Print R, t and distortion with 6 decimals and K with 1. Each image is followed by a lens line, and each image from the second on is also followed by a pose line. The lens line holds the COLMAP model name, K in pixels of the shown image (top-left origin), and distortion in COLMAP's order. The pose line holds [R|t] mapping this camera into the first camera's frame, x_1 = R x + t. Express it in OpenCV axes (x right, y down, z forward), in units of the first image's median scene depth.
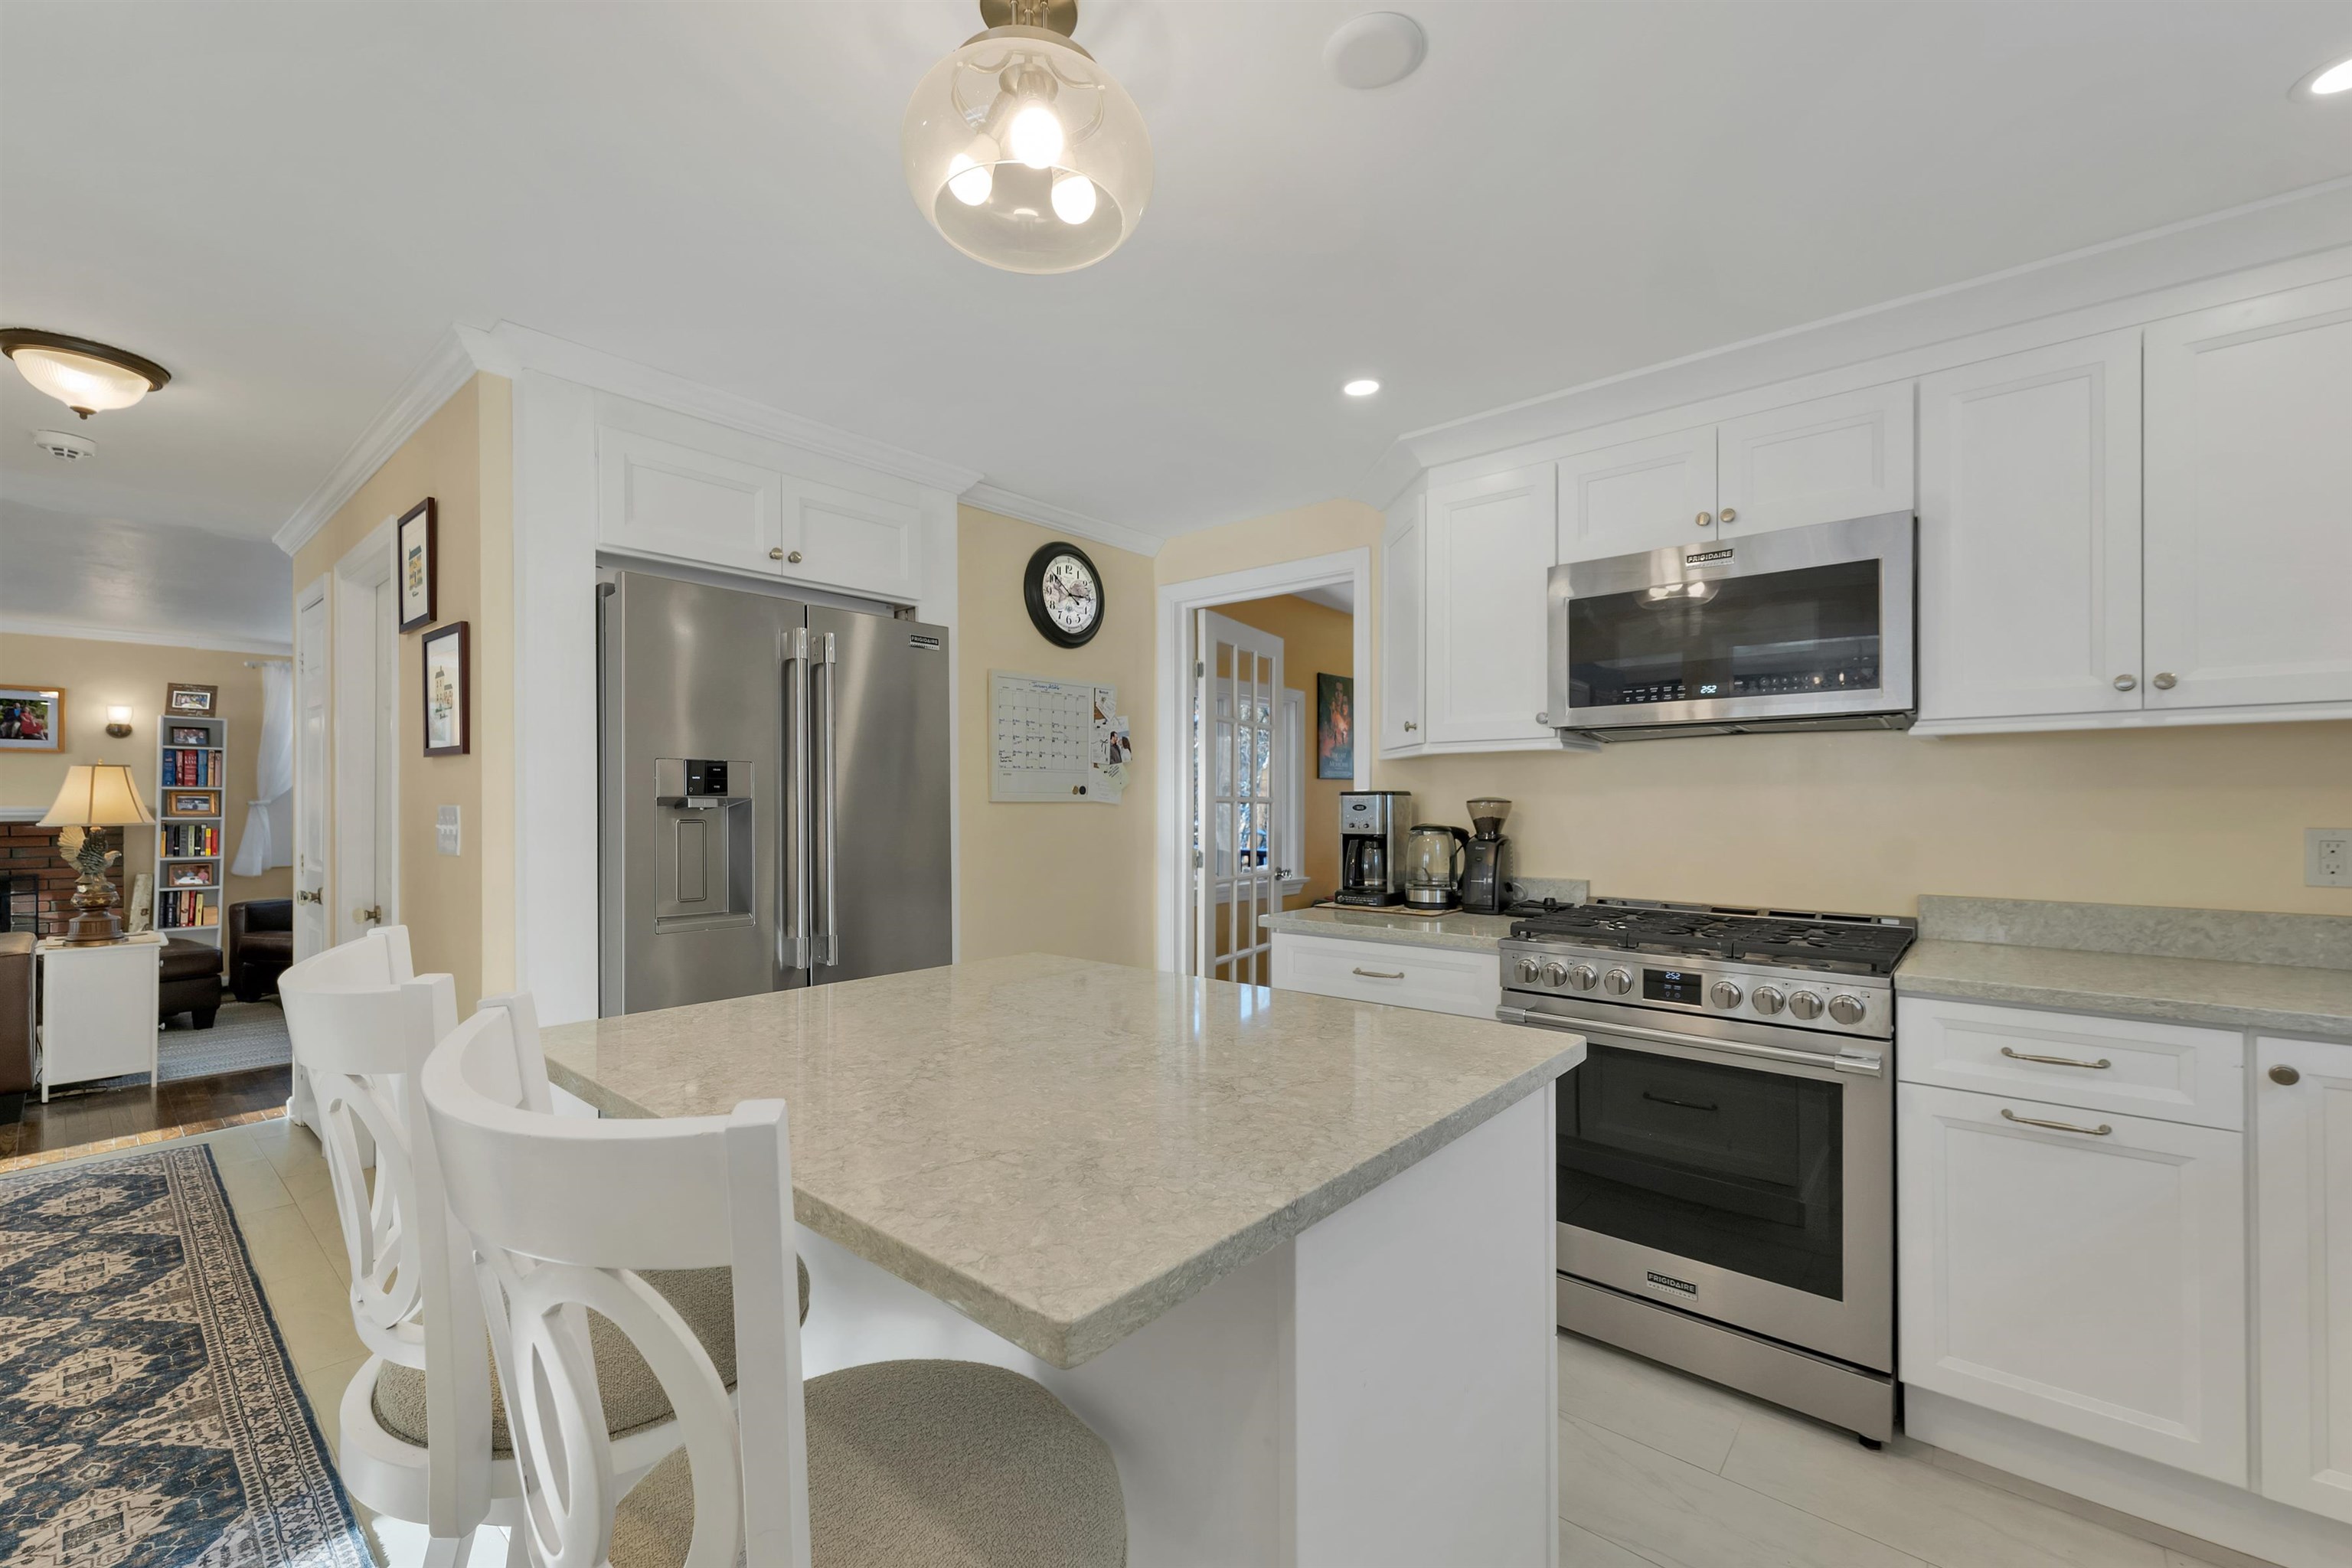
lens RADIAL K [[971.0, 0, 1178.5], [0, 971.0, 800.4], [0, 0, 1]] dist [0.002761, -0.000771]
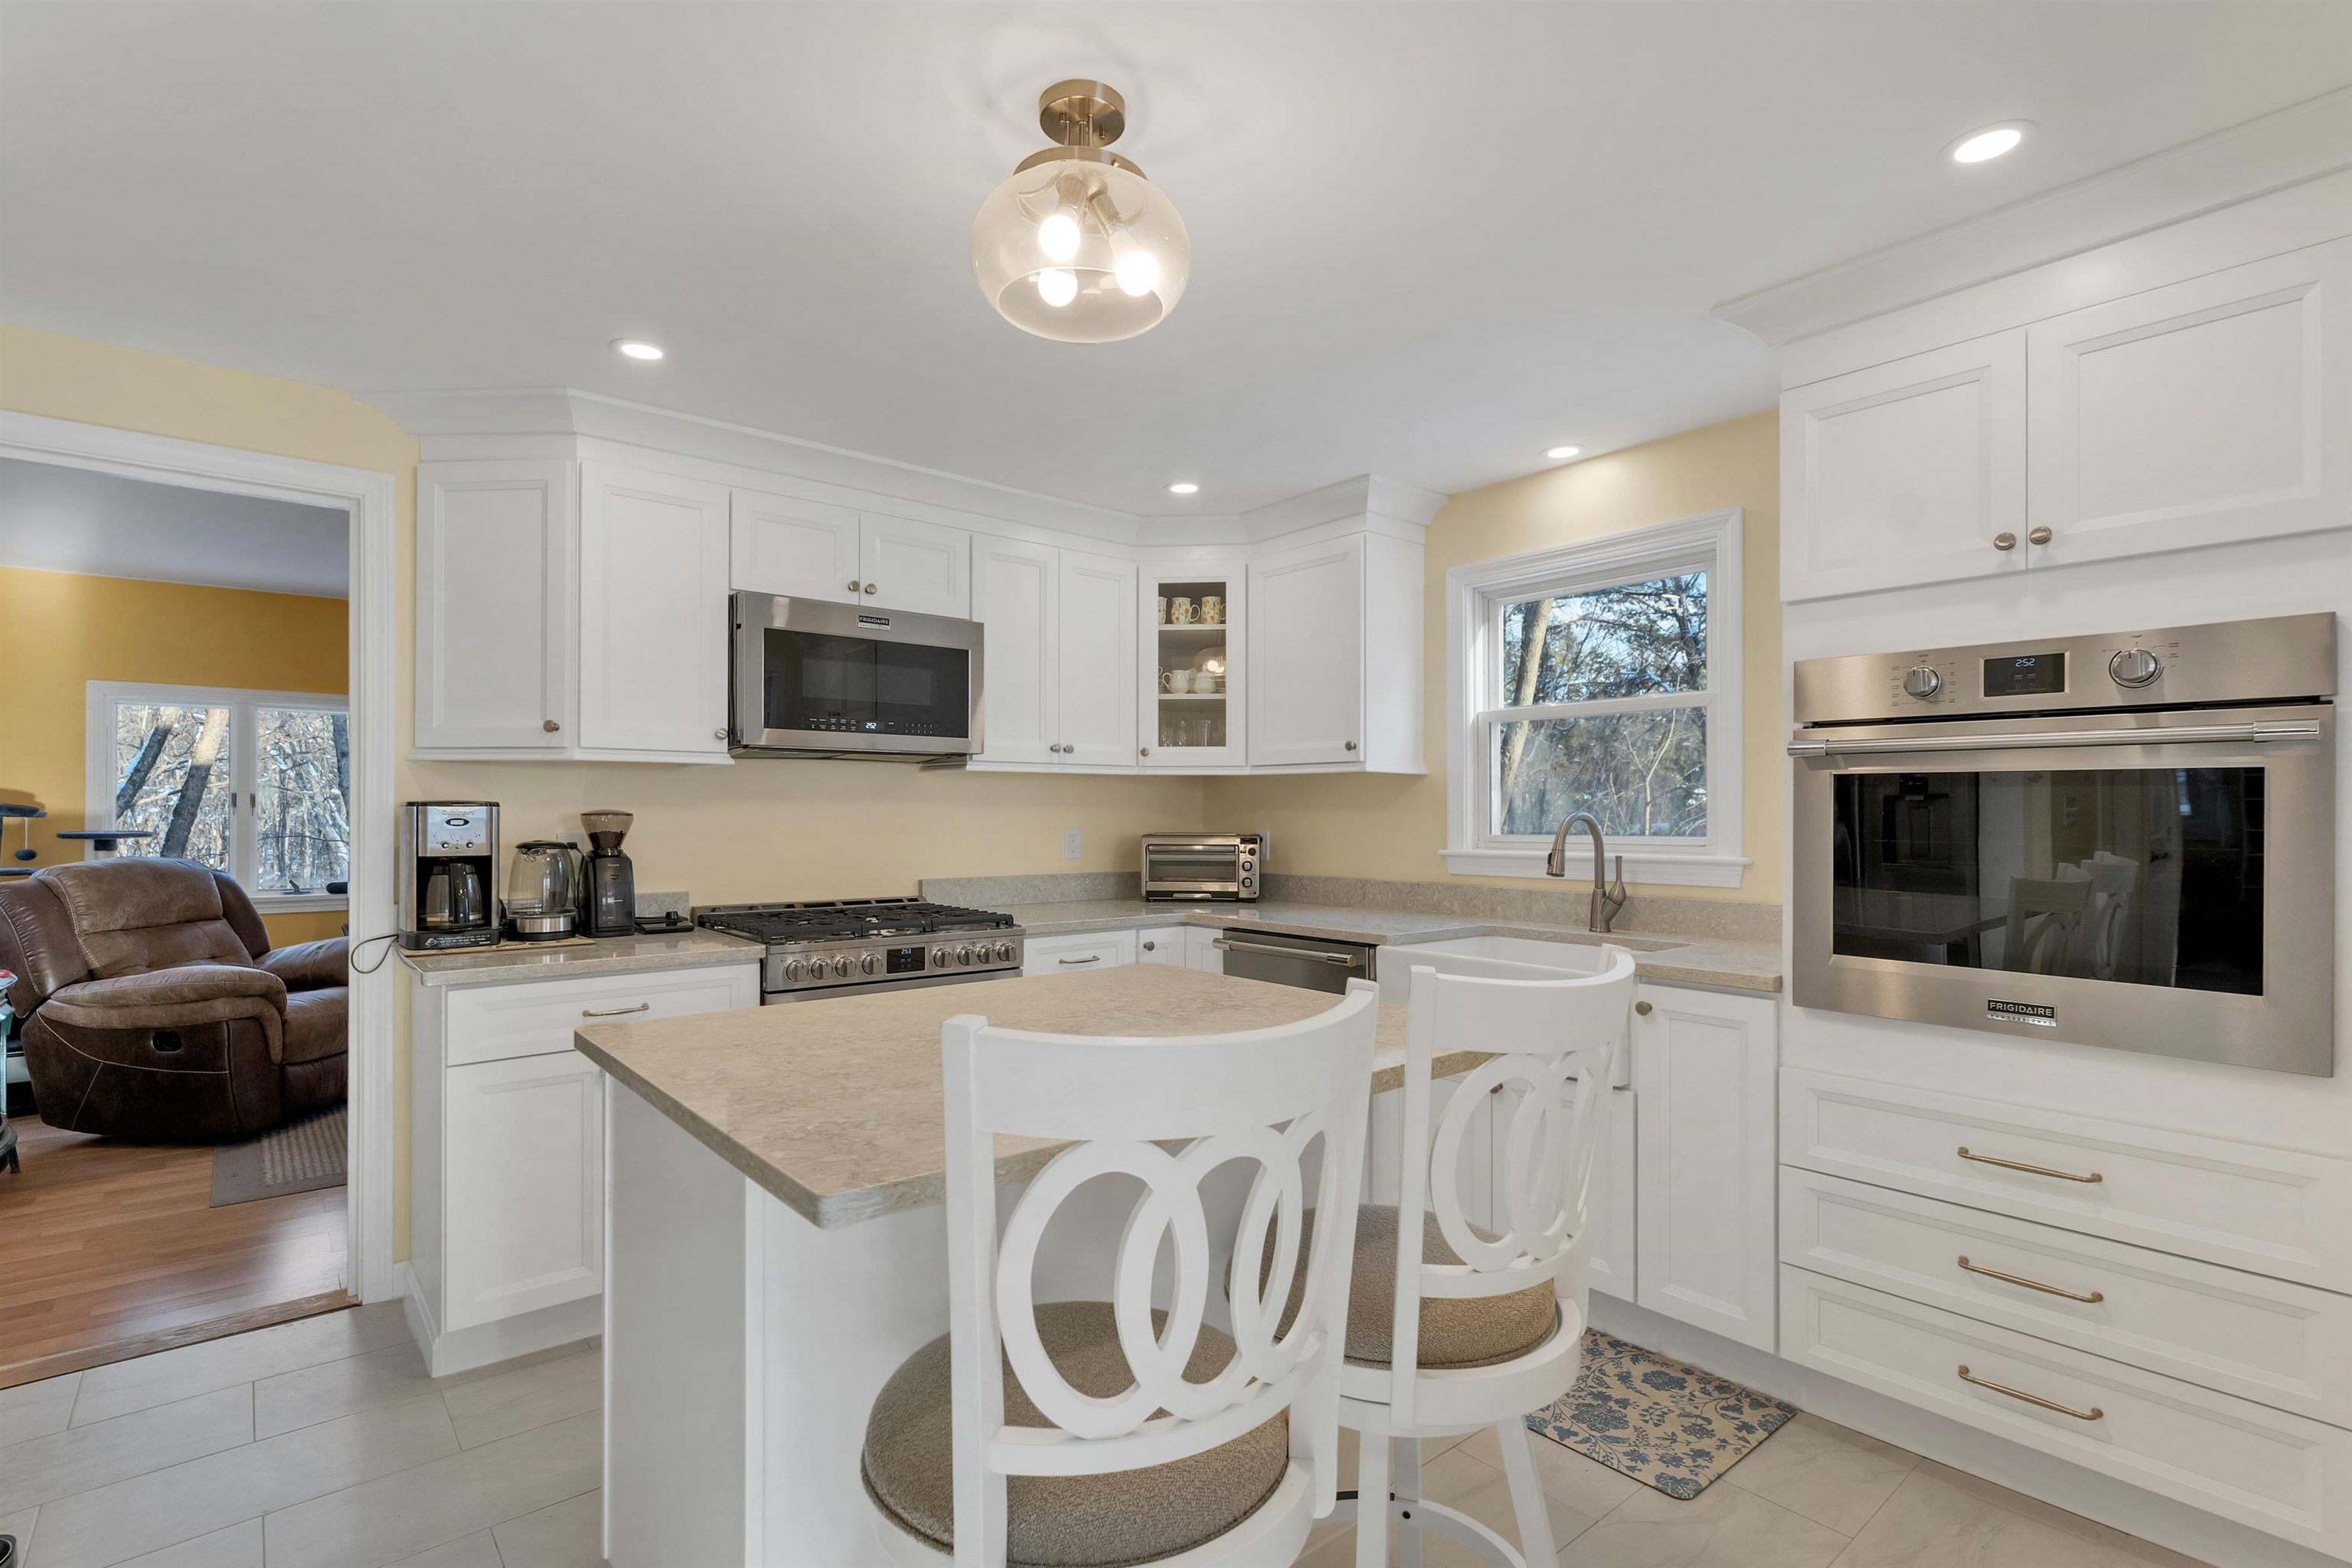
lens RADIAL K [[1079.9, 0, 1175.3], [0, 1079.9, 807.8], [0, 0, 1]] dist [0.002301, -0.000109]
pose [[0.155736, 0.003355, 0.987793, -0.743161], [-0.005171, 0.999983, -0.002581, -0.006300], [-0.987785, -0.004706, 0.155751, 0.377874]]
